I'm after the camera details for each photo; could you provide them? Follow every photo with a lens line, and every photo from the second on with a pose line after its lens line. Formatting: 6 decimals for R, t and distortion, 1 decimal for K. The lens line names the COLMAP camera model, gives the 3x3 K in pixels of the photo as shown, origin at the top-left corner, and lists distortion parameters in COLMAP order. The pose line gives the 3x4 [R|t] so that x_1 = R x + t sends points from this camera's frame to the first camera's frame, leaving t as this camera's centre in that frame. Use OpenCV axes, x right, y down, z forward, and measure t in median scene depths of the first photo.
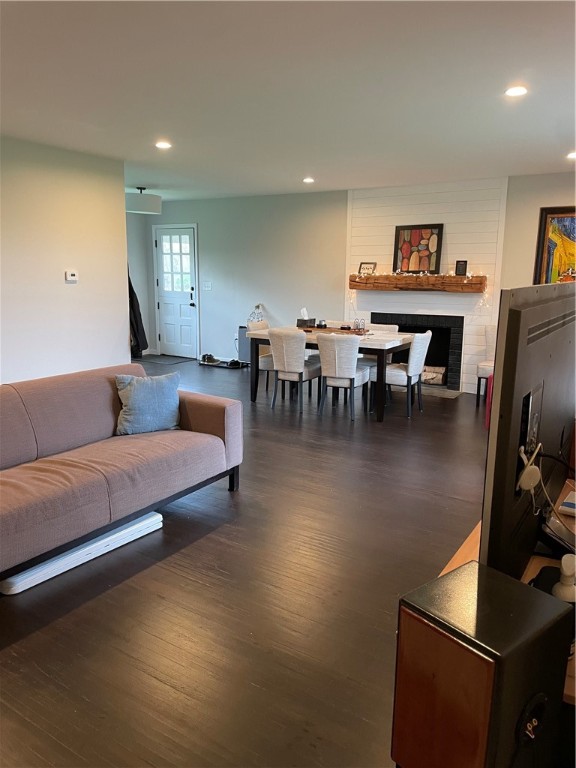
lens RADIAL K [[597.6, 0, 288.6], [0, 597.6, 388.8], [0, 0, 1]] dist [0.076038, -0.076309]
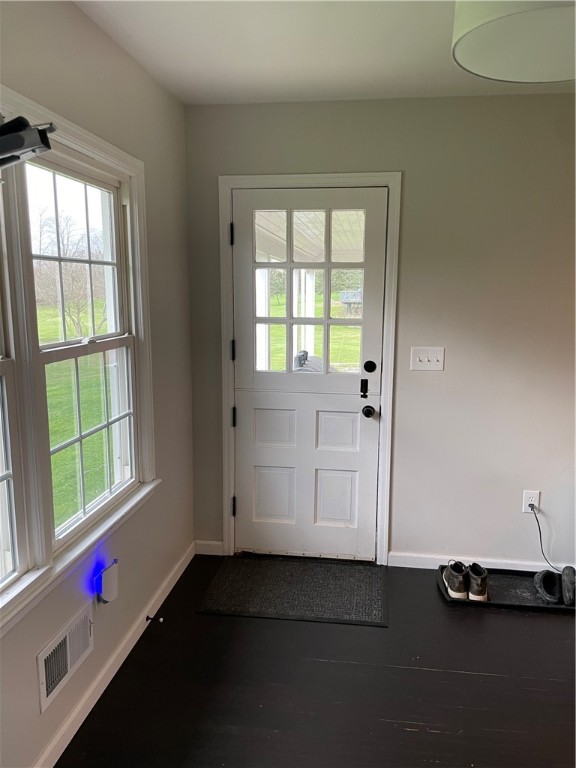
lens RADIAL K [[597.6, 0, 290.5], [0, 597.6, 382.2], [0, 0, 1]] dist [0.076038, -0.076309]
pose [[0.897255, -0.075920, 0.434936, -0.448073], [0.093741, 0.995403, -0.019633, -0.199078], [-0.431446, 0.058387, 0.900247, 0.913837]]
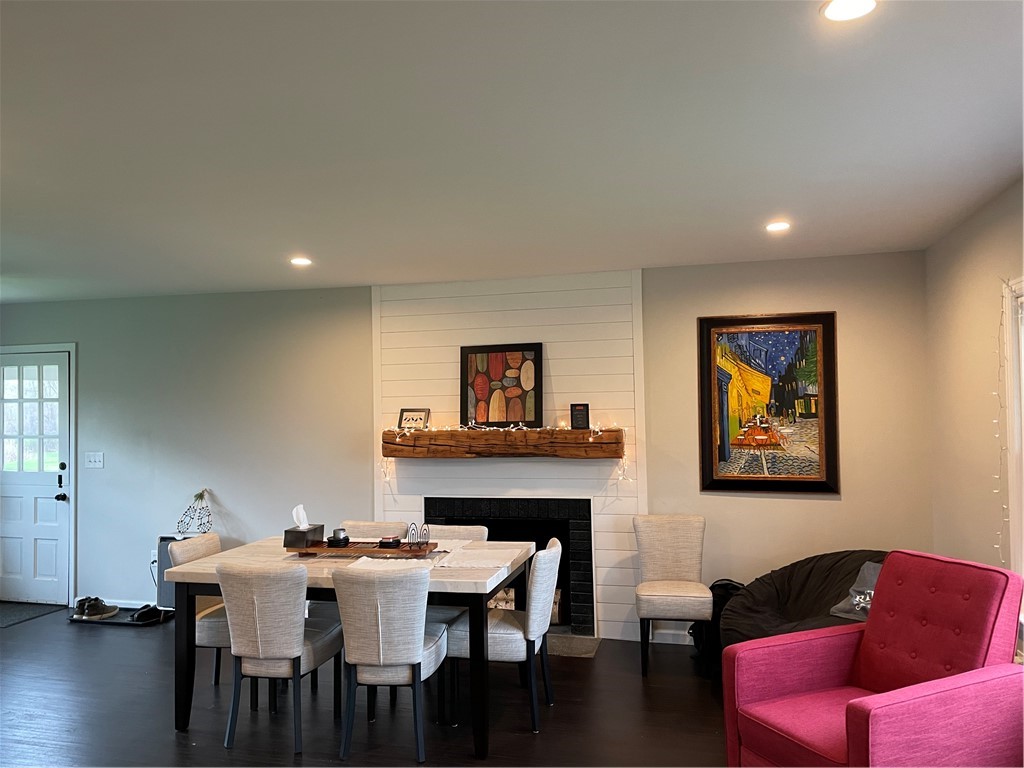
lens RADIAL K [[796.9, 0, 520.0], [0, 796.9, 386.7], [0, 0, 1]] dist [0.076038, -0.076309]
pose [[0.951350, -0.013891, 0.307799, -0.002227], [0.082961, 0.973638, -0.212478, -0.069181], [-0.296734, 0.227676, 0.927423, 0.296511]]
